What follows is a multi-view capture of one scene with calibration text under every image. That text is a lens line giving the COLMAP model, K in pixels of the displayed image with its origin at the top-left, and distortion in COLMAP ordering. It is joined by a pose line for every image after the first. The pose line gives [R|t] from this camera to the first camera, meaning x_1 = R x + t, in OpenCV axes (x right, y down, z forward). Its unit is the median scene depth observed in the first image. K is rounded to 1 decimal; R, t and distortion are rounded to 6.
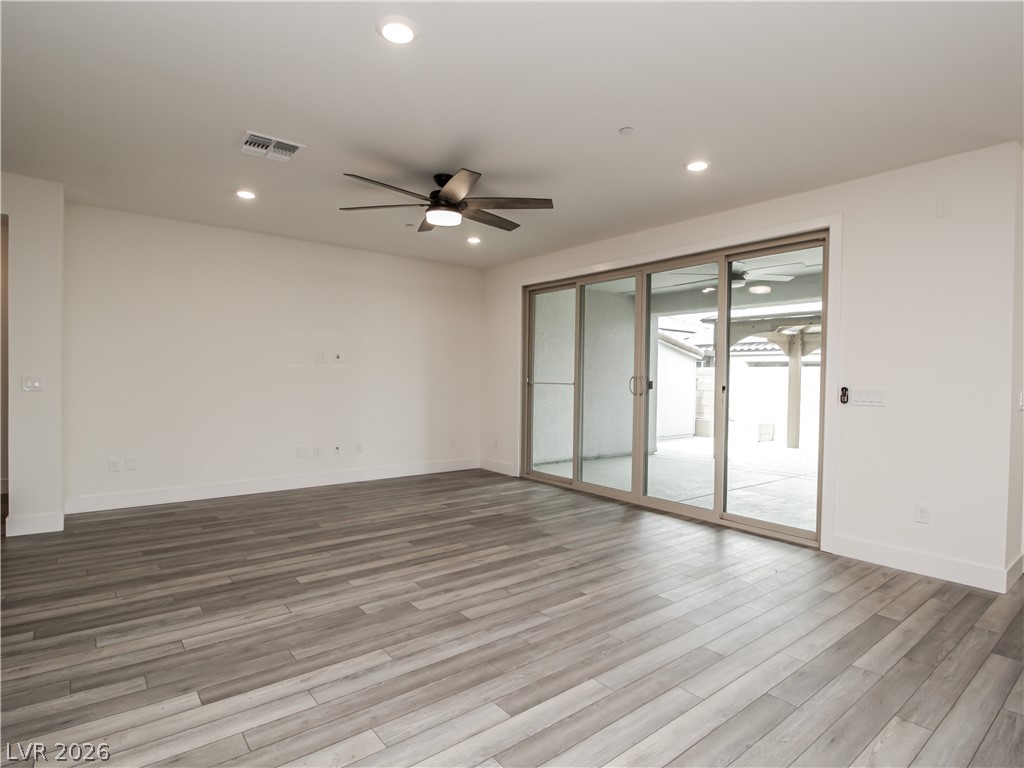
lens RADIAL K [[543.5, 0, 518.7], [0, 543.5, 382.5], [0, 0, 1]] dist [-0.000033, -0.022357]
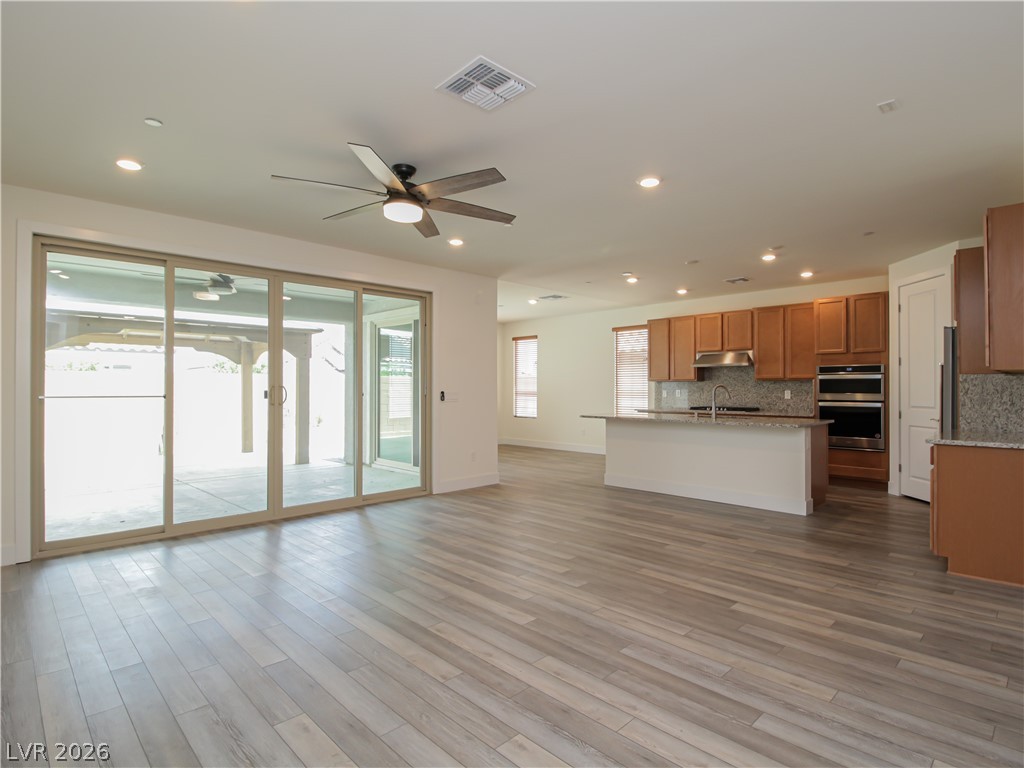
lens RADIAL K [[543.5, 0, 518.7], [0, 543.5, 382.5], [0, 0, 1]] dist [-0.000033, -0.022357]
pose [[-0.096058, -0.012534, 0.995297, -1.324023], [-0.000771, 0.999921, 0.012518, -0.047628], [-0.995375, 0.000435, -0.096061, 1.122343]]
